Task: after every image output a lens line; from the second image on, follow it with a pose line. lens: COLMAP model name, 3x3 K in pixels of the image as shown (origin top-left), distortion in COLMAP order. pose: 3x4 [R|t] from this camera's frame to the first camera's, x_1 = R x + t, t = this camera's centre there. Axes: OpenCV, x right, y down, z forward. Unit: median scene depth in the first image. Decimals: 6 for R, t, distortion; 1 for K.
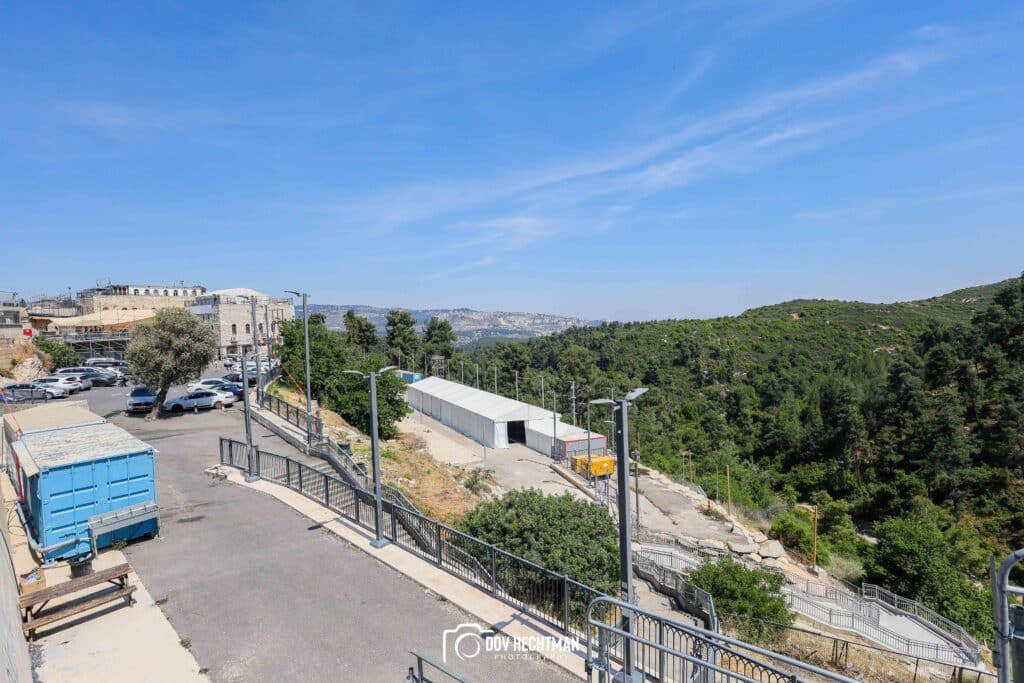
lens RADIAL K [[468.6, 0, 514.7], [0, 468.6, 339.5], [0, 0, 1]] dist [-0.001764, 0.000286]
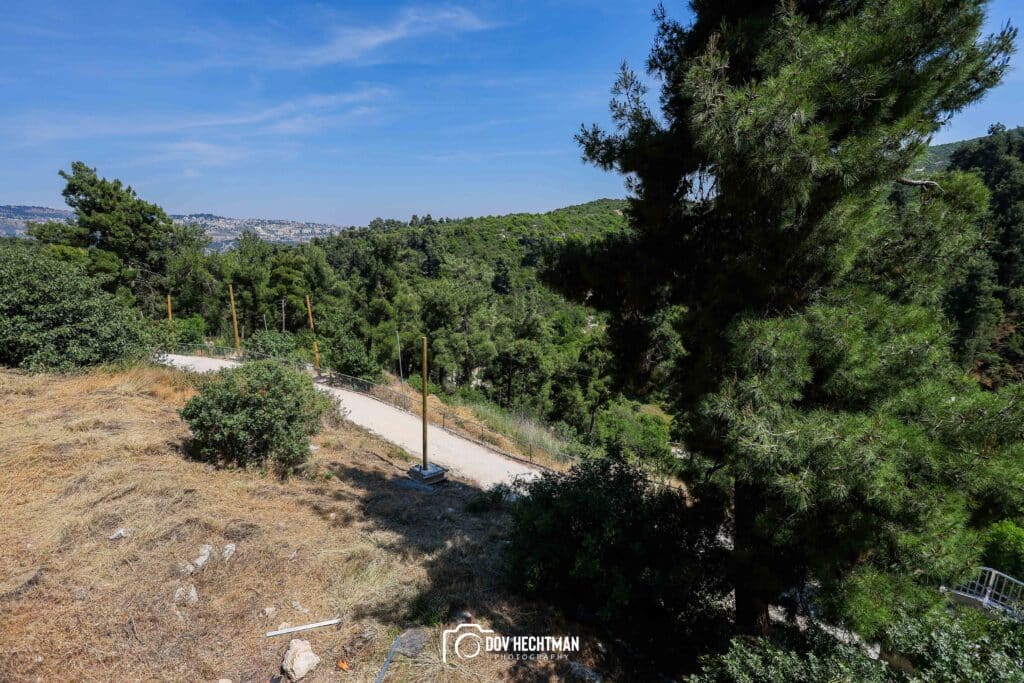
lens RADIAL K [[469.1, 0, 514.9], [0, 469.1, 344.1], [0, 0, 1]] dist [0.000947, 0.000325]
pose [[0.896435, -0.099445, 0.431874, -0.022312], [0.013994, 0.980365, 0.196695, 0.026113], [-0.442955, -0.170281, 0.880225, 0.260848]]
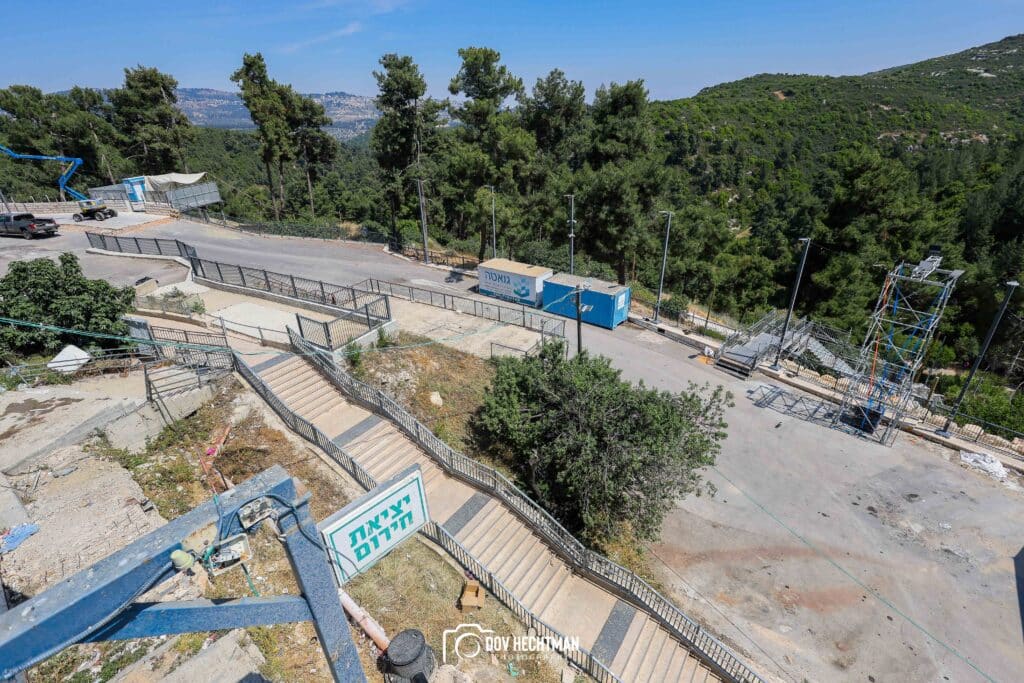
lens RADIAL K [[469.1, 0, 514.9], [0, 469.1, 344.1], [0, 0, 1]] dist [0.000947, 0.000325]
pose [[0.976693, -0.106930, 0.186108, -0.085970], [0.020186, 0.908988, 0.416333, -0.003725], [-0.213689, -0.402873, 0.889961, 0.197897]]
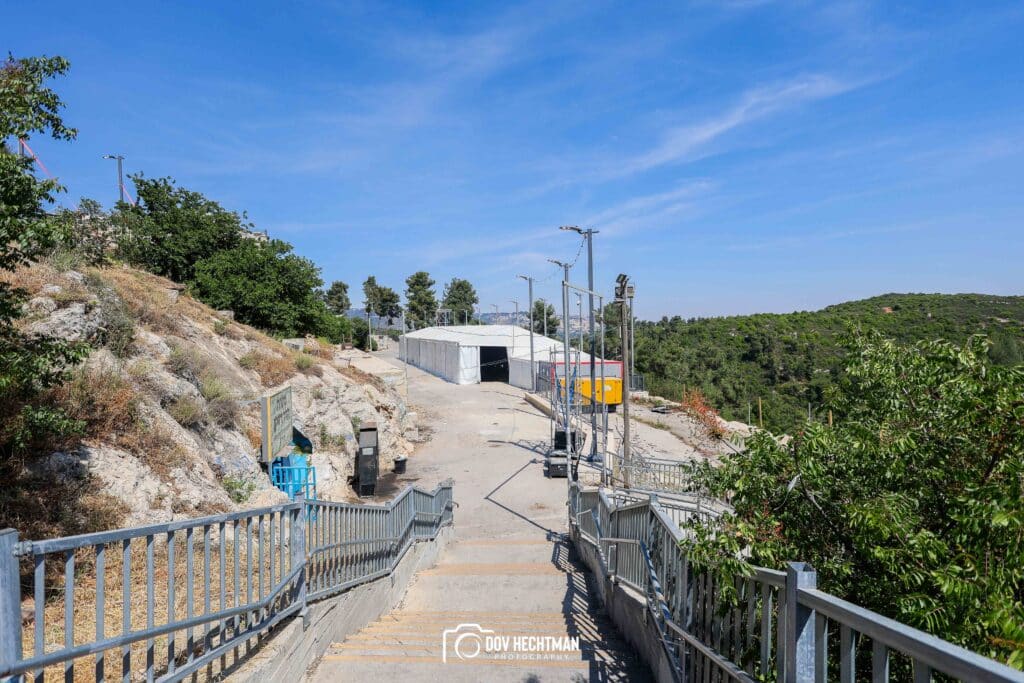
lens RADIAL K [[468.6, 0, 514.7], [0, 468.6, 339.5], [0, 0, 1]] dist [-0.001764, 0.000286]
pose [[0.991879, 0.007246, -0.126976, 0.016097], [-0.008242, 0.999939, -0.007325, 0.022286], [0.126915, 0.008313, 0.991879, 0.042504]]
